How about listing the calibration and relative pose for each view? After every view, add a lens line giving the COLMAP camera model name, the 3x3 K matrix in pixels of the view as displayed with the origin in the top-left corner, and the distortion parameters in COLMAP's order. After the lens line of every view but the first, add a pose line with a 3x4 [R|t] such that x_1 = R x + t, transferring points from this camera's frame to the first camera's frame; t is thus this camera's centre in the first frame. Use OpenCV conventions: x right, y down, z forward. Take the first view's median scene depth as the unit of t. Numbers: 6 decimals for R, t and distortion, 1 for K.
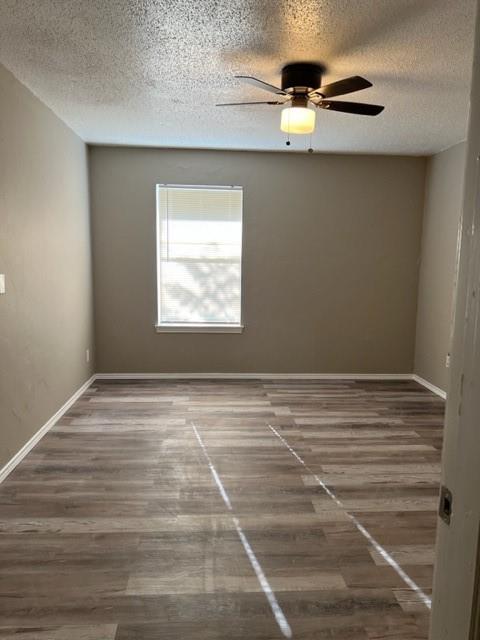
lens RADIAL K [[487.6, 0, 240.0], [0, 487.6, 320.0], [0, 0, 1]] dist [0.057007, 0.000099]
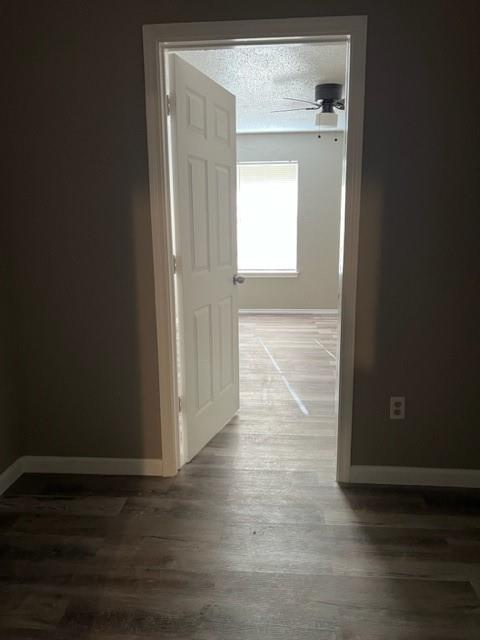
lens RADIAL K [[487.6, 0, 240.0], [0, 487.6, 320.0], [0, 0, 1]] dist [0.057007, 0.000099]
pose [[0.989539, 0.003705, -0.144217, 0.052376], [0.005600, 0.997930, 0.064068, 0.072578], [0.144156, -0.064206, 0.987470, -0.385073]]
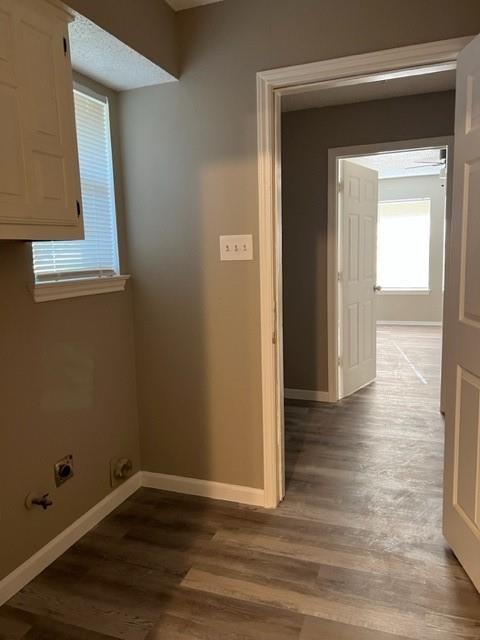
lens RADIAL K [[487.6, 0, 240.0], [0, 487.6, 320.0], [0, 0, 1]] dist [0.057007, 0.000099]
pose [[0.913821, 0.014259, -0.405866, 0.115017], [-0.010651, 0.999881, 0.011148, 0.125037], [0.405977, -0.005864, 0.913865, -0.825603]]
